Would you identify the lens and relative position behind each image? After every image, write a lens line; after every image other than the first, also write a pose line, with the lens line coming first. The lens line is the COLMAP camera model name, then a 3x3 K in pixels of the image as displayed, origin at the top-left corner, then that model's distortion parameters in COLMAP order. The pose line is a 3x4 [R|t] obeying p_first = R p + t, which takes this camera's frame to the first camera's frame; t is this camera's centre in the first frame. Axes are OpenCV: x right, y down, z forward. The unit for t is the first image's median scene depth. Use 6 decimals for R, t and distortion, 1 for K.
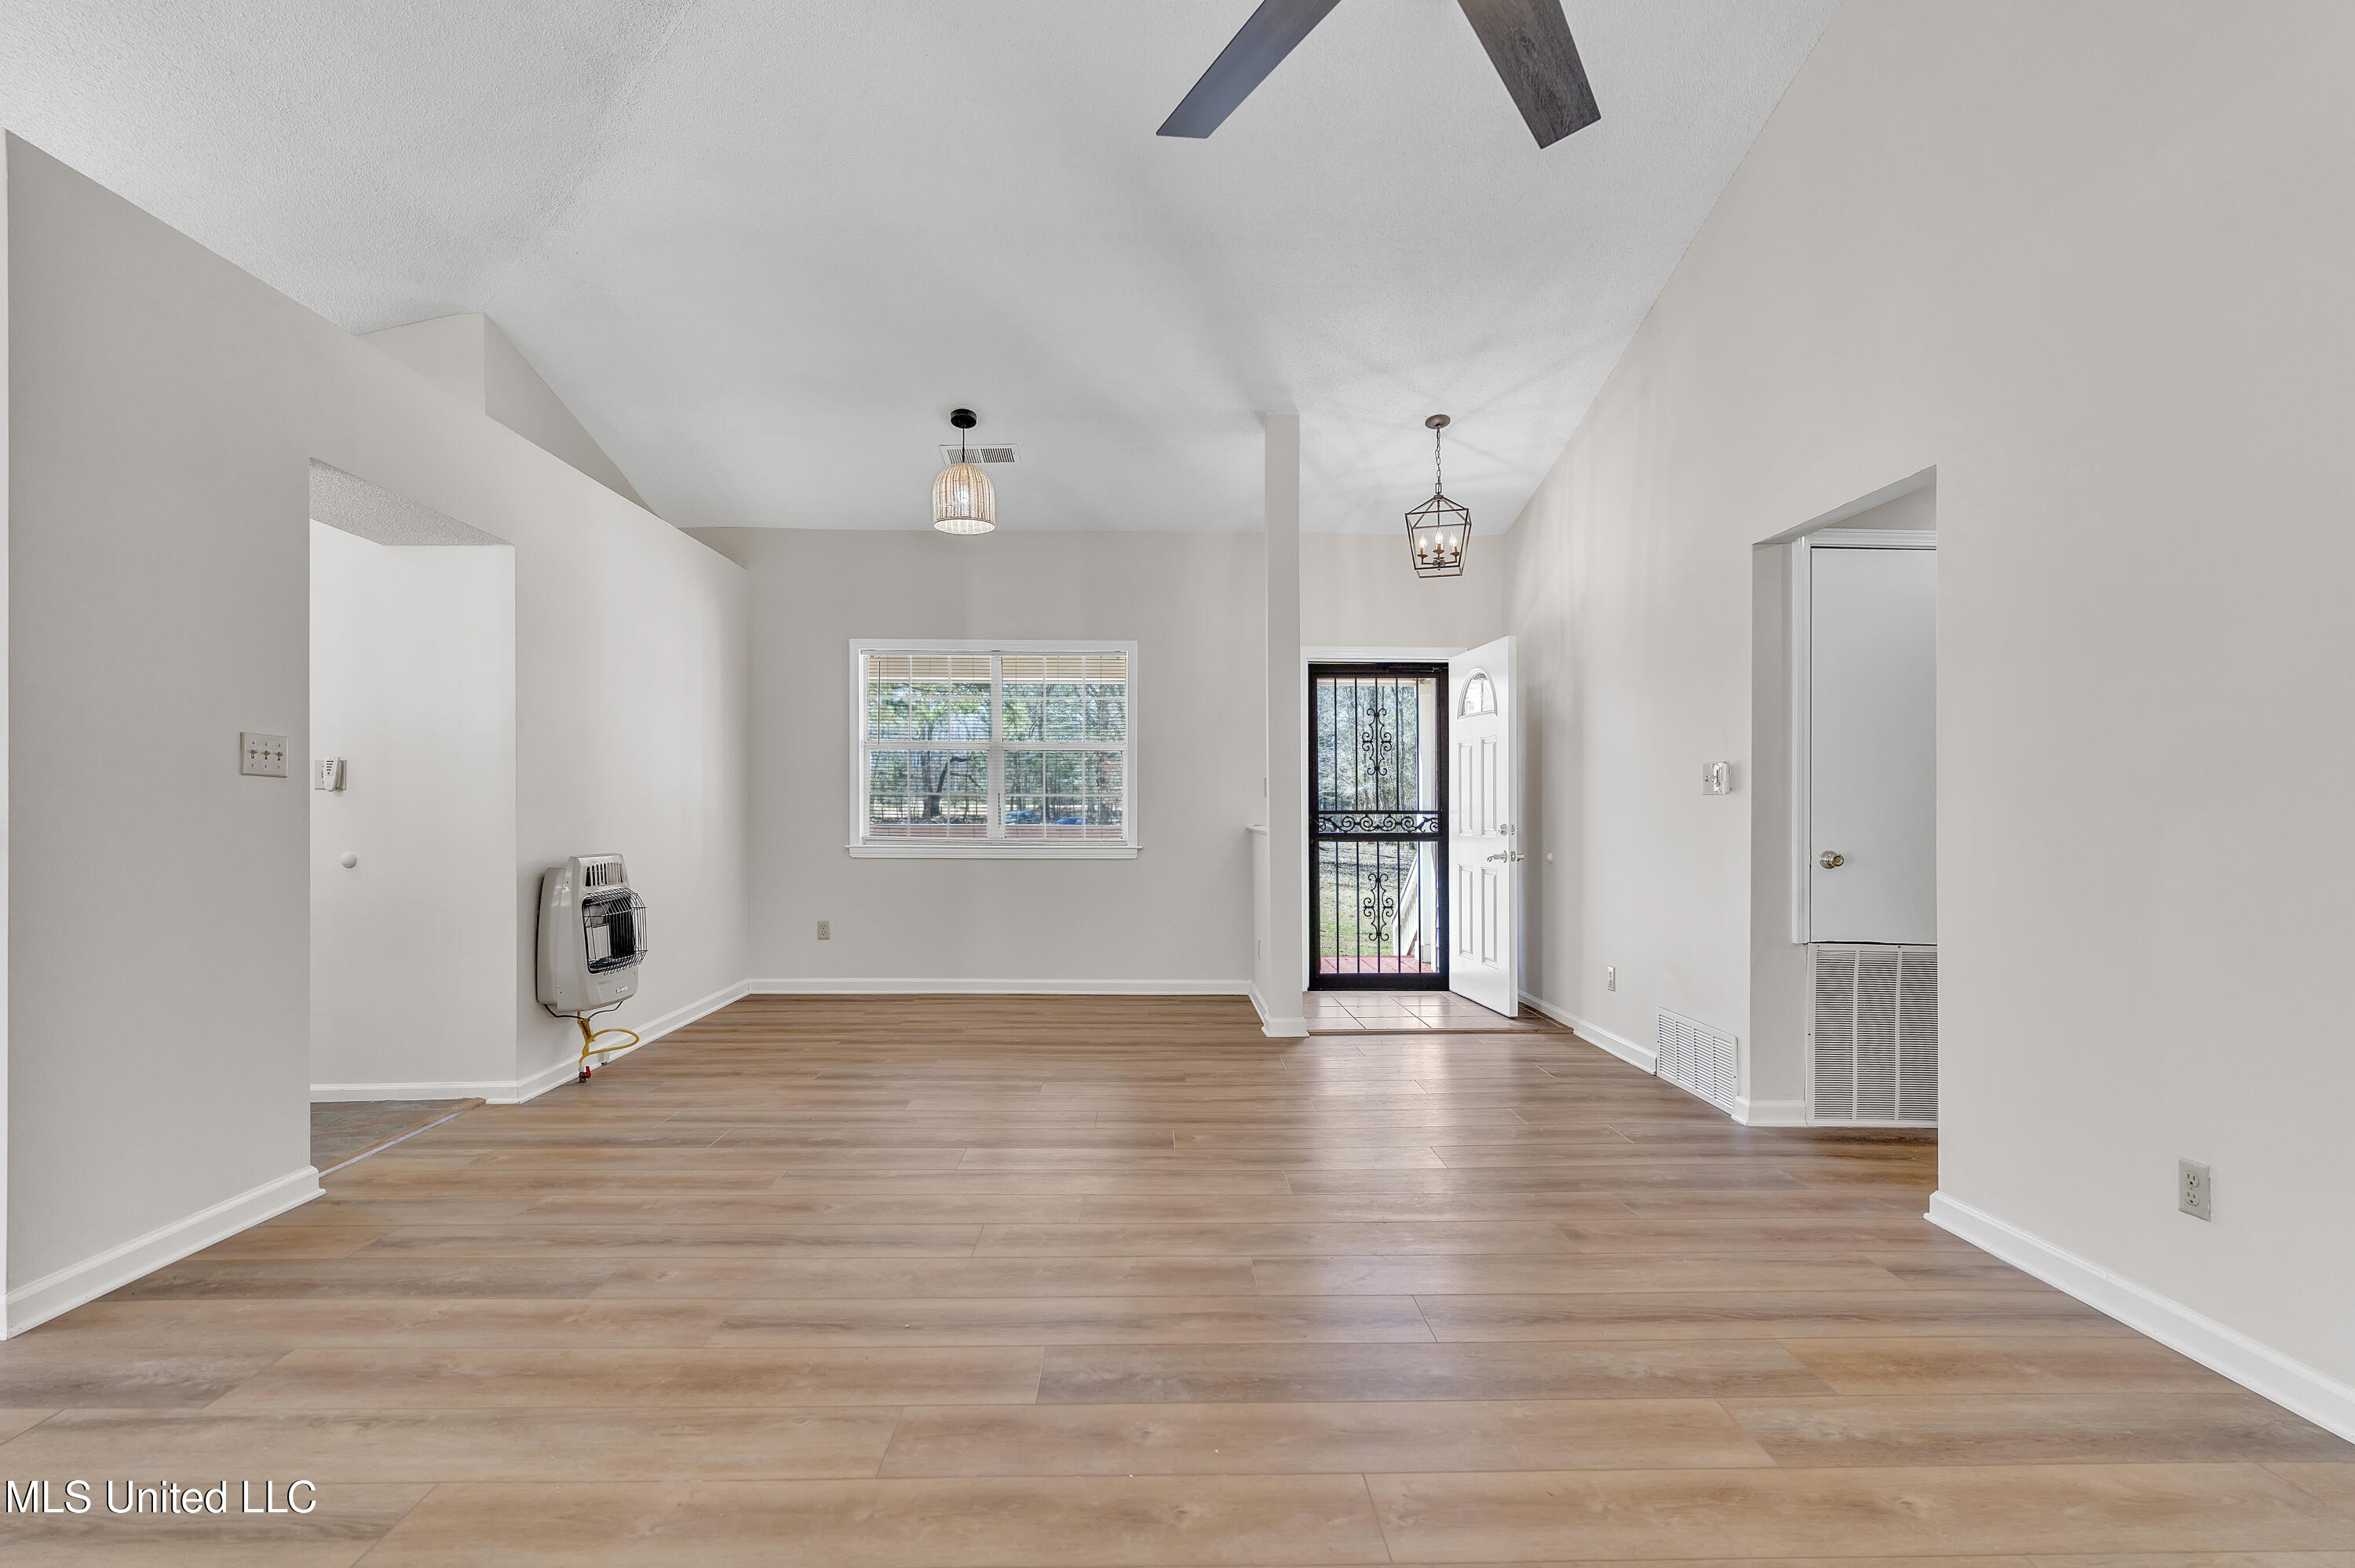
lens RADIAL K [[1173.8, 0, 1177.5], [0, 1173.8, 784.0], [0, 0, 1]] dist [-0.000171, 0.000017]
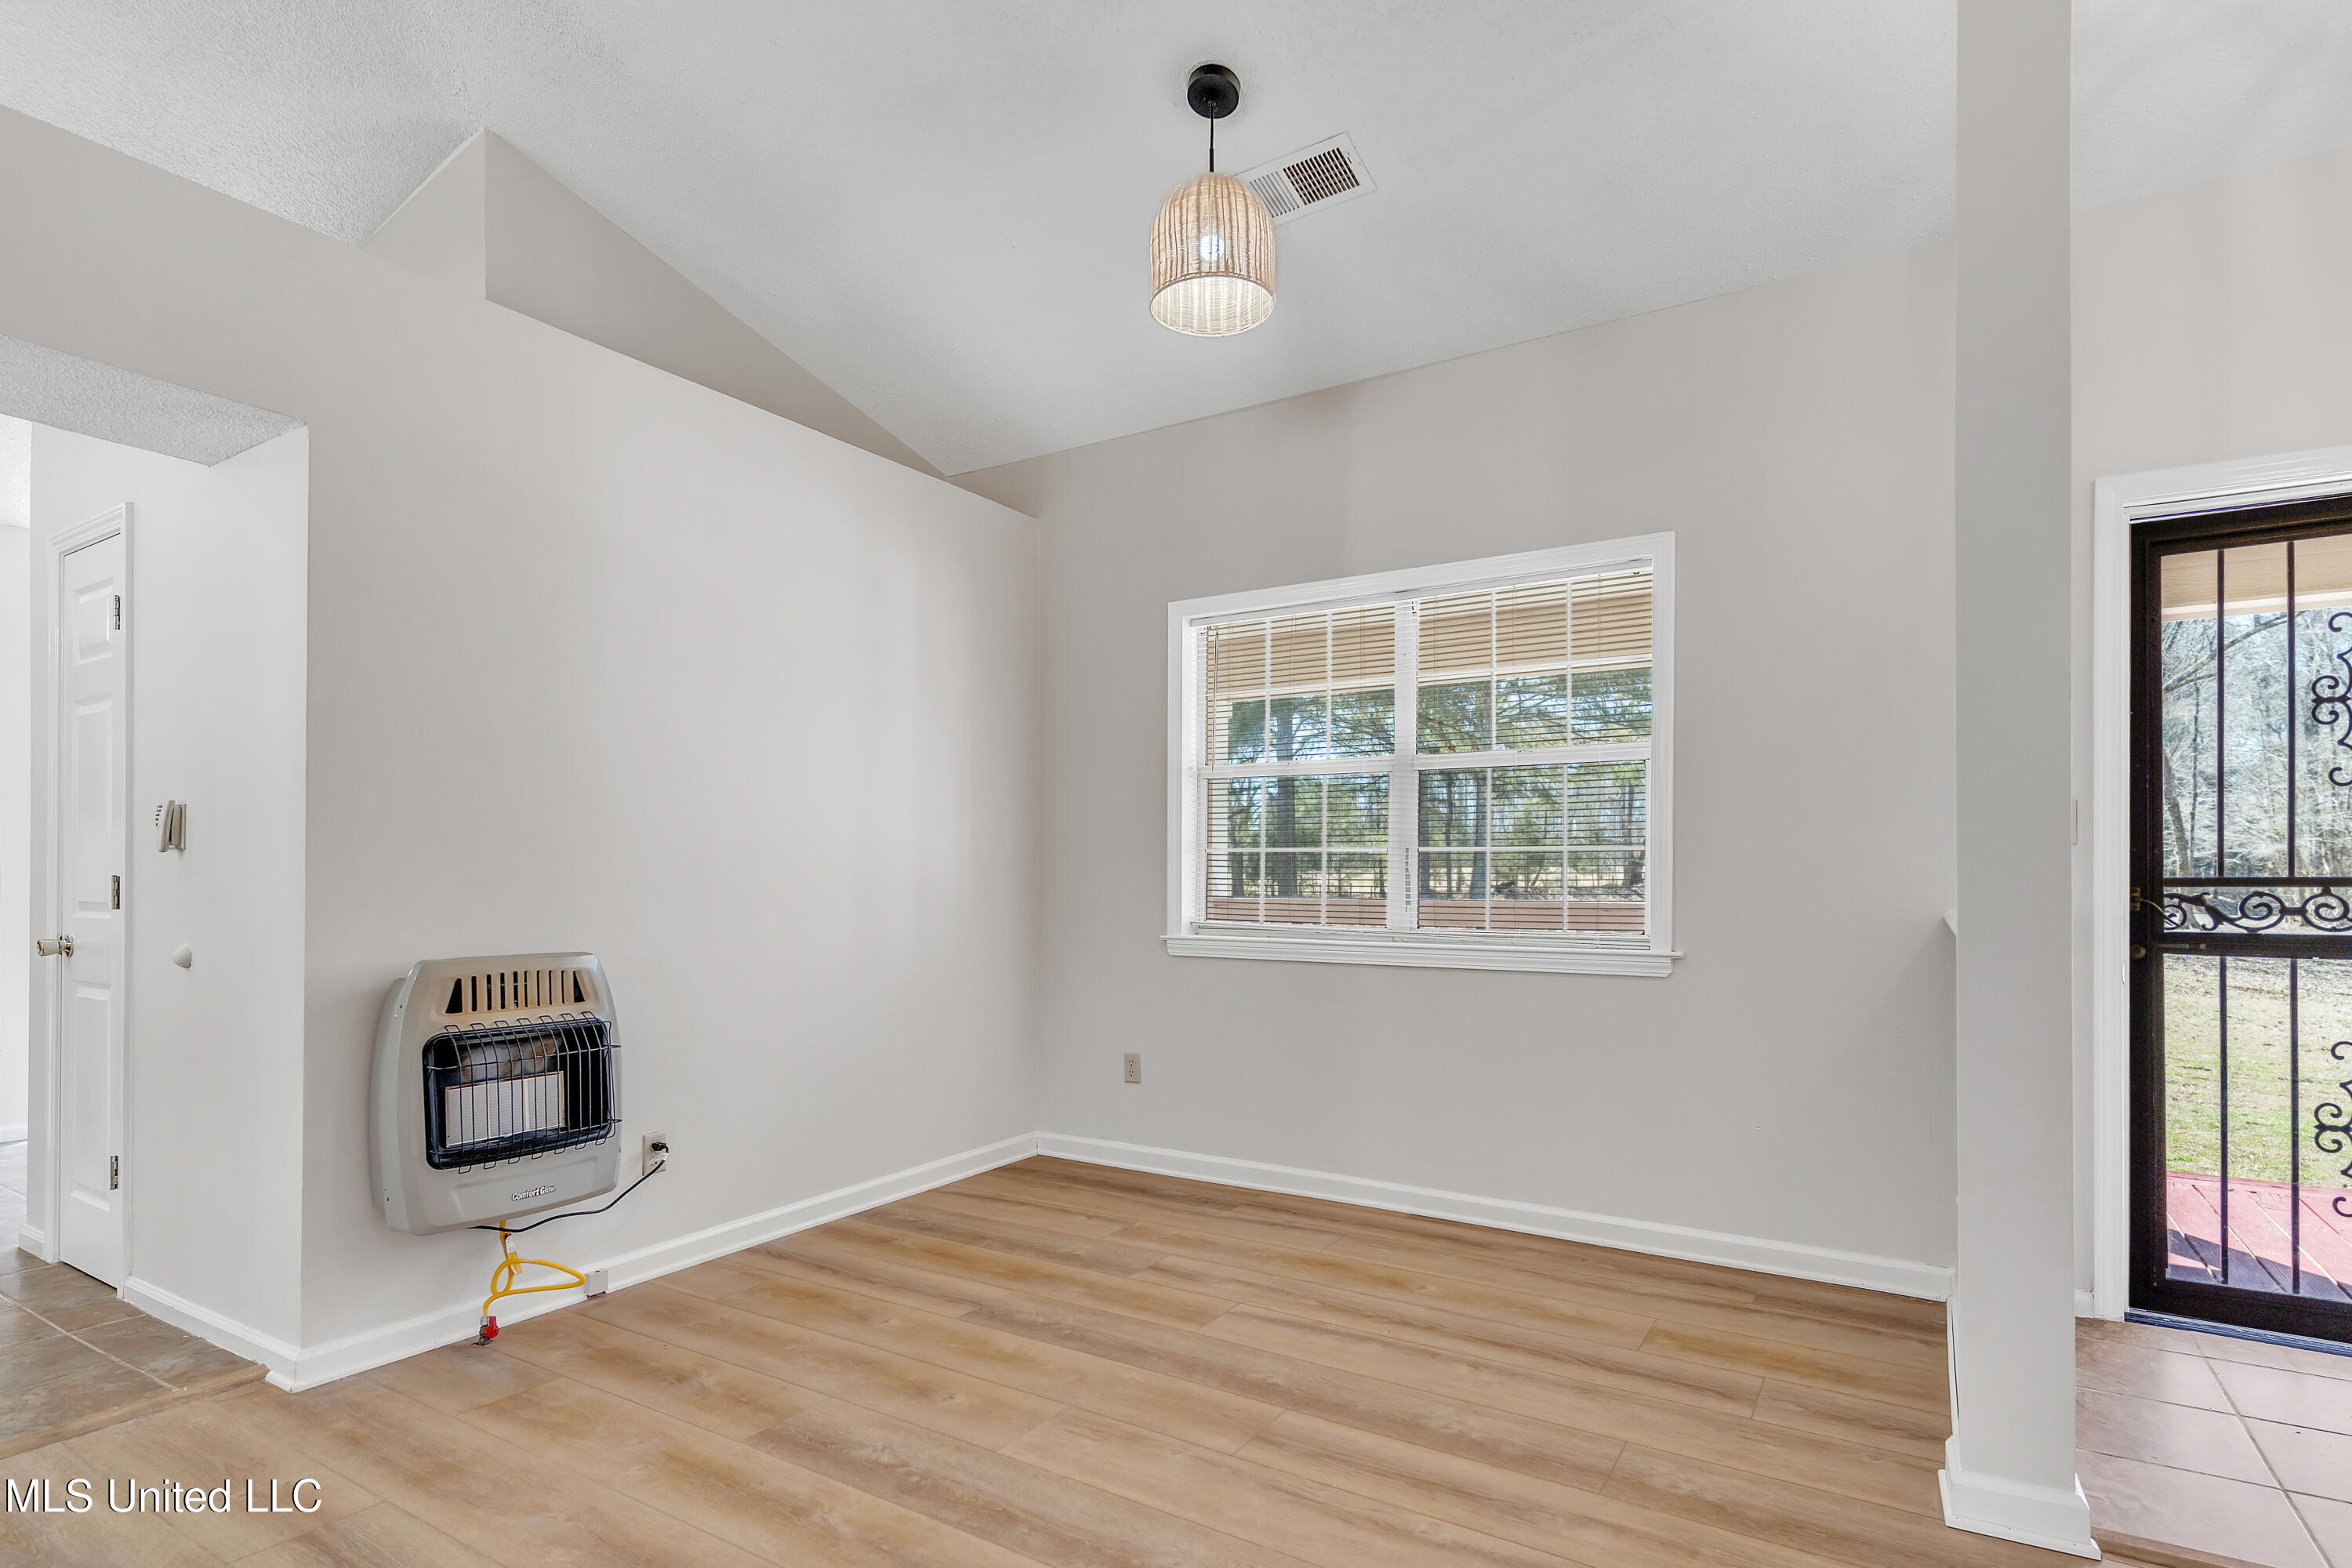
lens RADIAL K [[1135.0, 0, 1172.0], [0, 1135.0, 879.6], [0, 0, 1]] dist [-0.000703, 0.000146]
pose [[0.818541, -0.000822, -0.574447, 0.107757], [0.014099, 0.999726, 0.018659, 0.018347], [0.574275, -0.023372, 0.818329, 0.799576]]
